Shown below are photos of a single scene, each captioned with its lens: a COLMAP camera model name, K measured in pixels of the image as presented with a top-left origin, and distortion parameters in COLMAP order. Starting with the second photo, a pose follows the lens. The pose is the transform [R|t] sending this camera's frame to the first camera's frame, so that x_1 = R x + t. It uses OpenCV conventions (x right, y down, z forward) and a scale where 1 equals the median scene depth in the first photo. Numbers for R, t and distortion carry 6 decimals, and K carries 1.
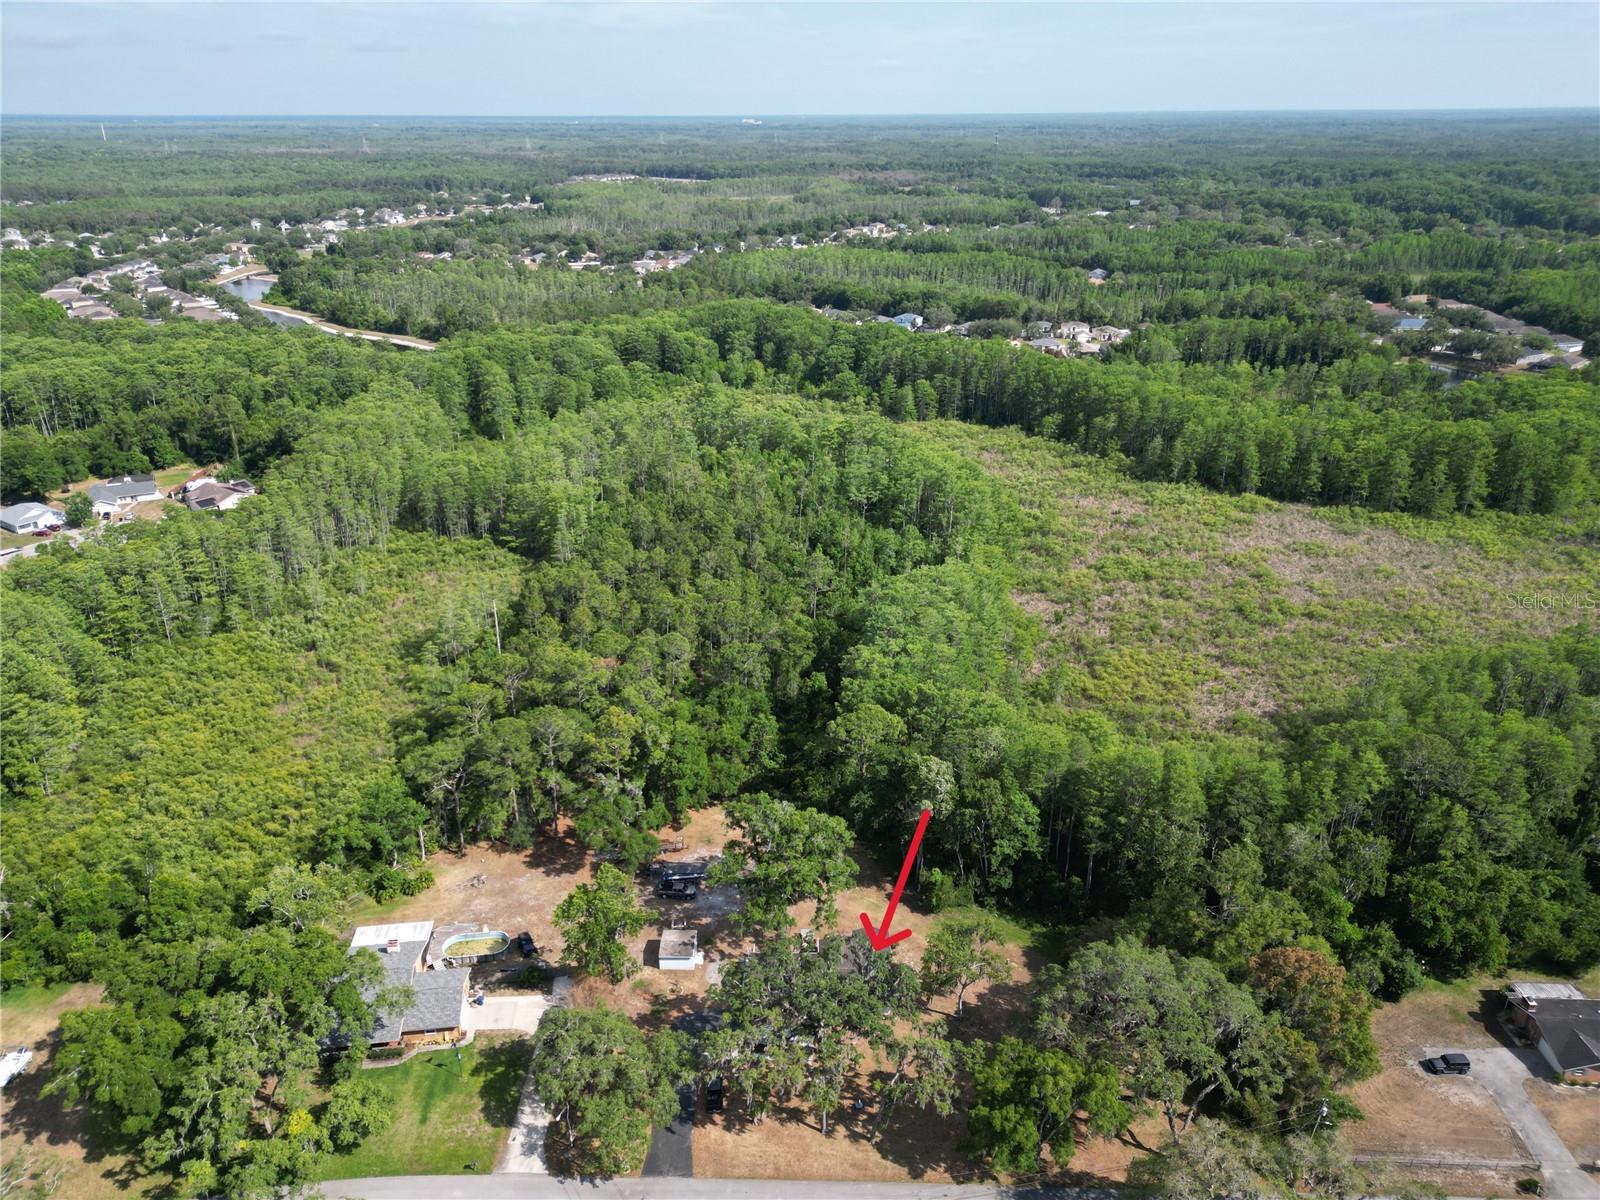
lens RADIAL K [[1119.5, 0, 786.9], [0, 1119.5, 600.1], [0, 0, 1]] dist [0.067793, -0.065588]
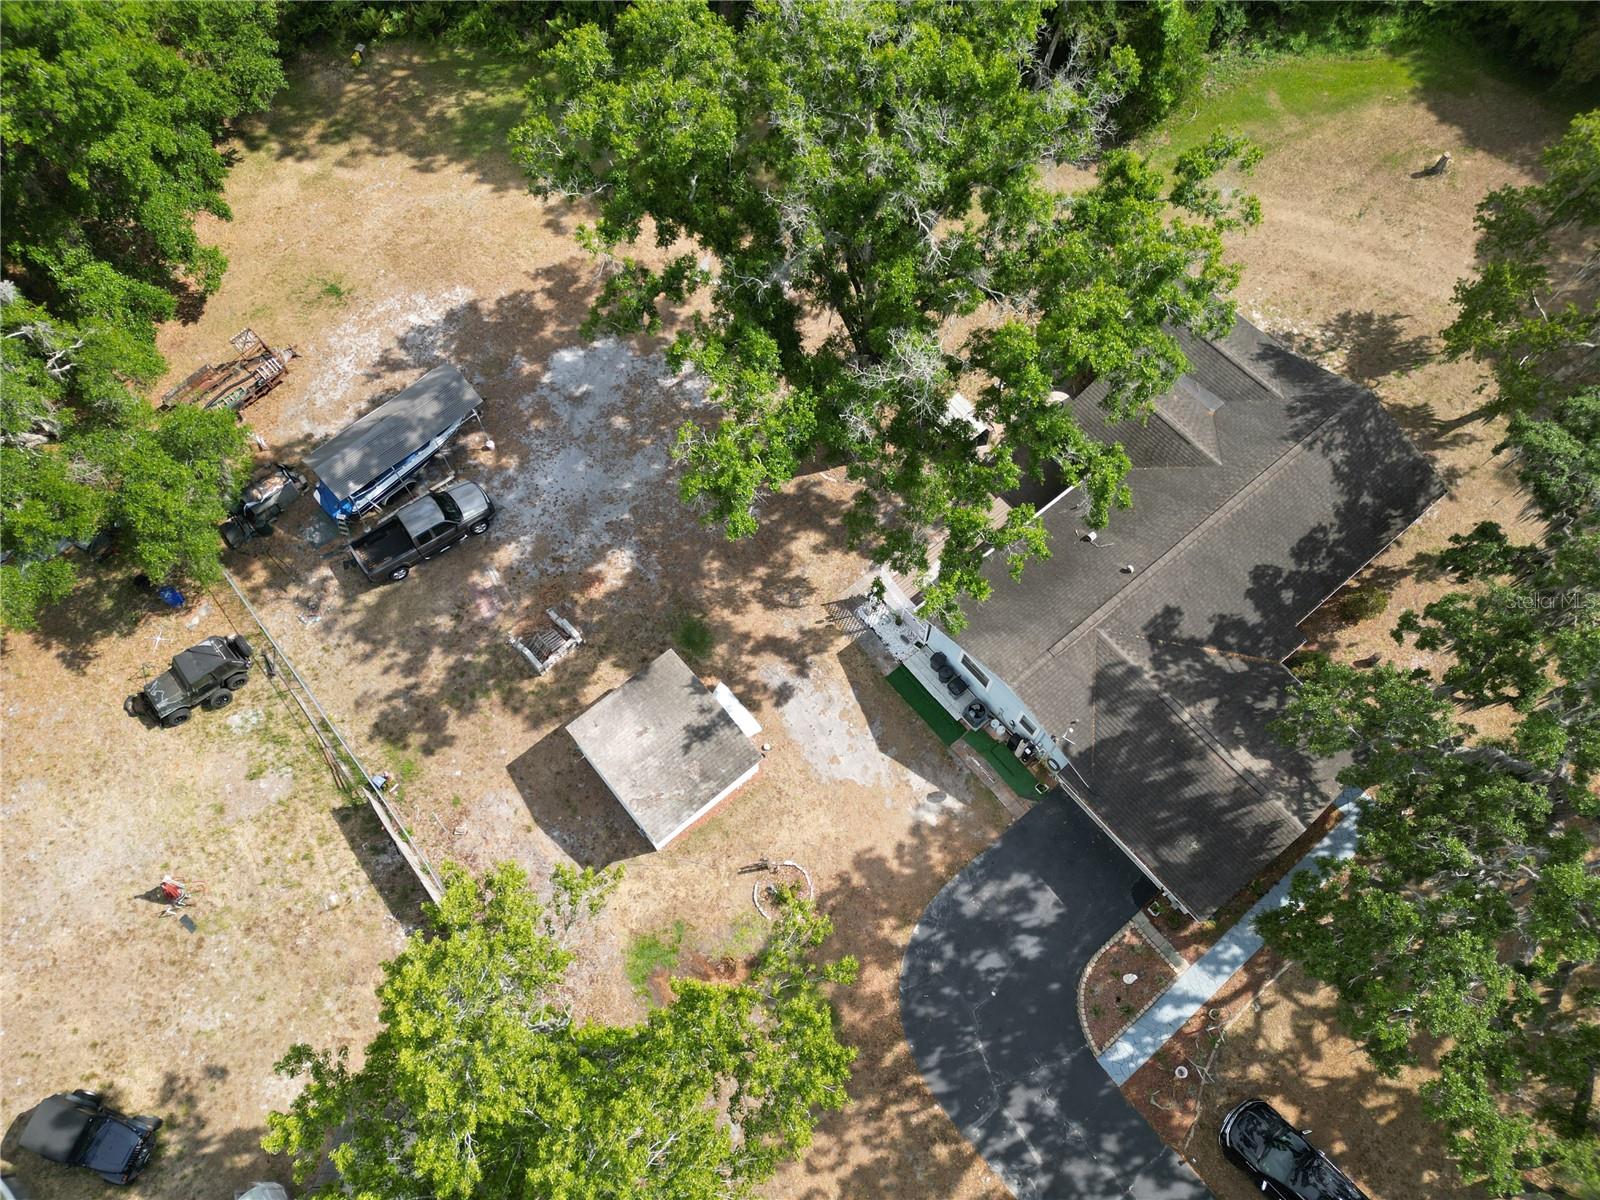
lens RADIAL K [[1119.5, 0, 786.9], [0, 1119.5, 600.1], [0, 0, 1]] dist [0.067793, -0.065588]
pose [[0.754271, -0.600897, 0.264571, -0.101100], [0.269206, 0.650581, 0.710122, 0.089430], [-0.598835, -0.464400, 0.652479, 0.677560]]
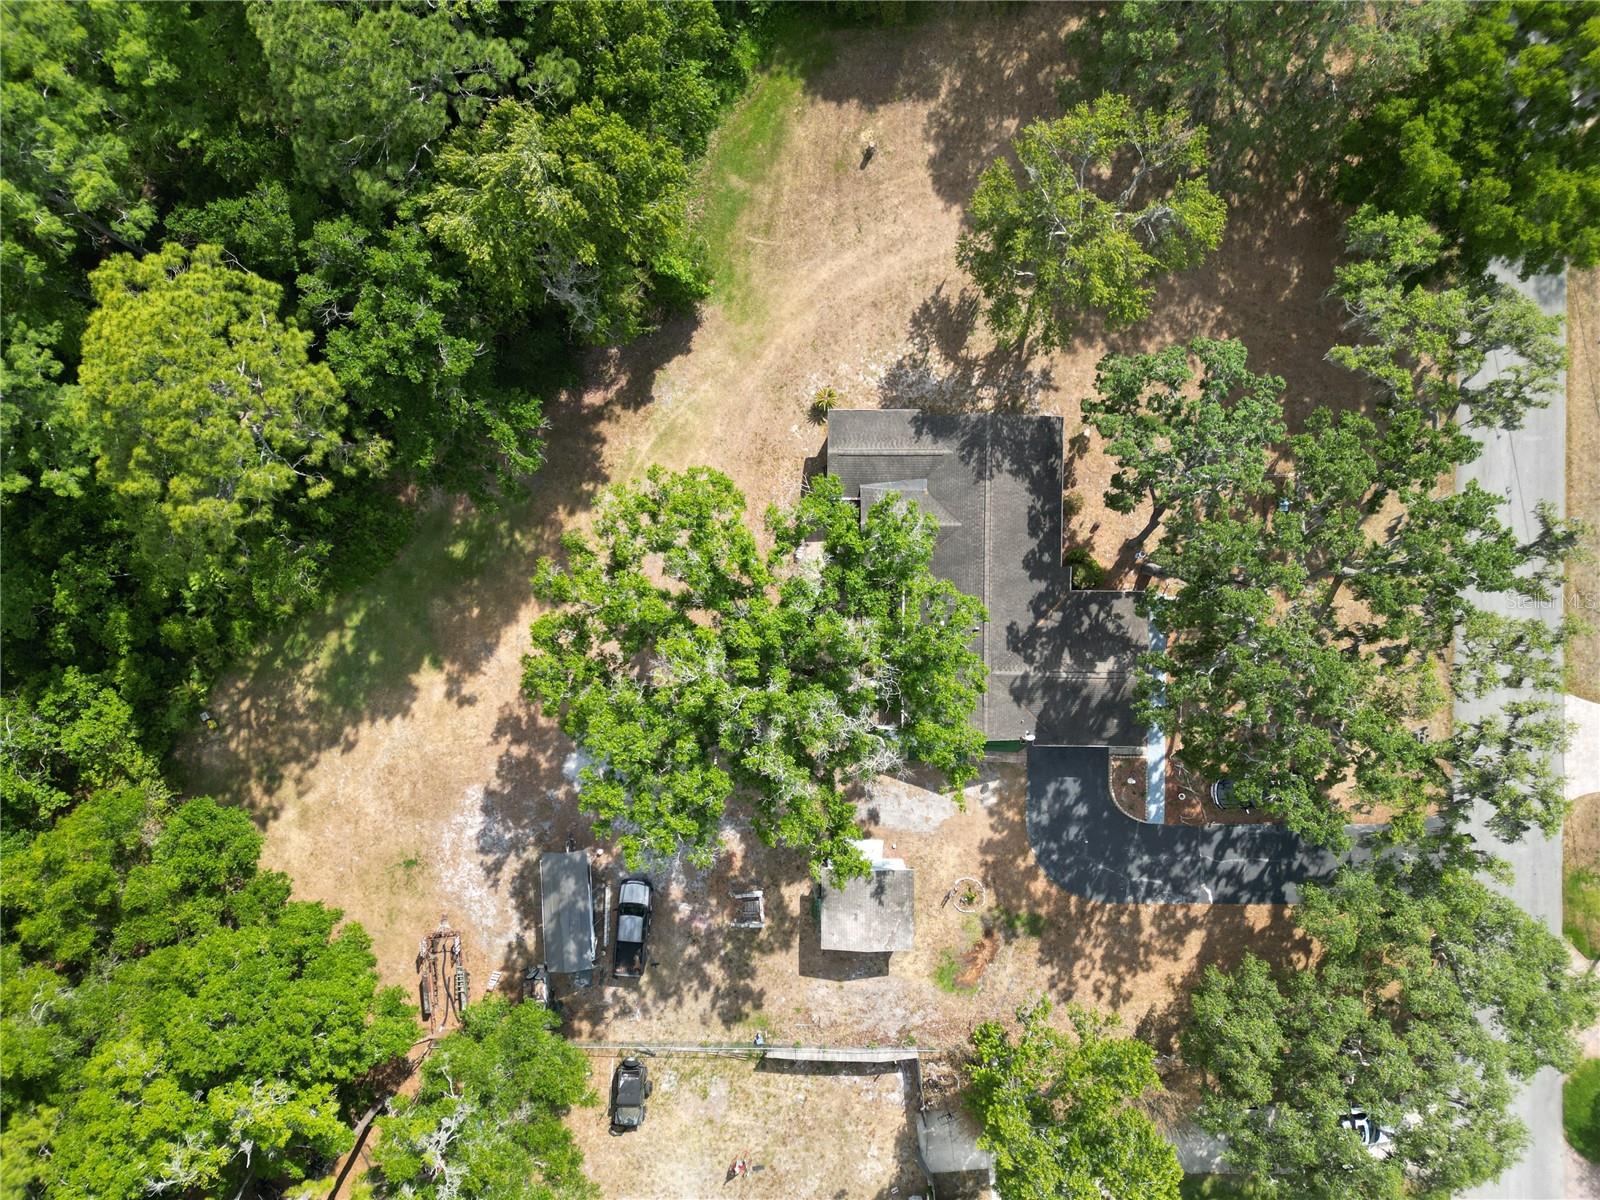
lens RADIAL K [[1119.5, 0, 786.9], [0, 1119.5, 600.1], [0, 0, 1]] dist [0.067793, -0.065588]
pose [[-0.014474, -0.999891, 0.002979, 0.014444], [0.394386, -0.002971, 0.918940, -0.078715], [-0.918831, 0.014476, 0.394386, 0.698790]]
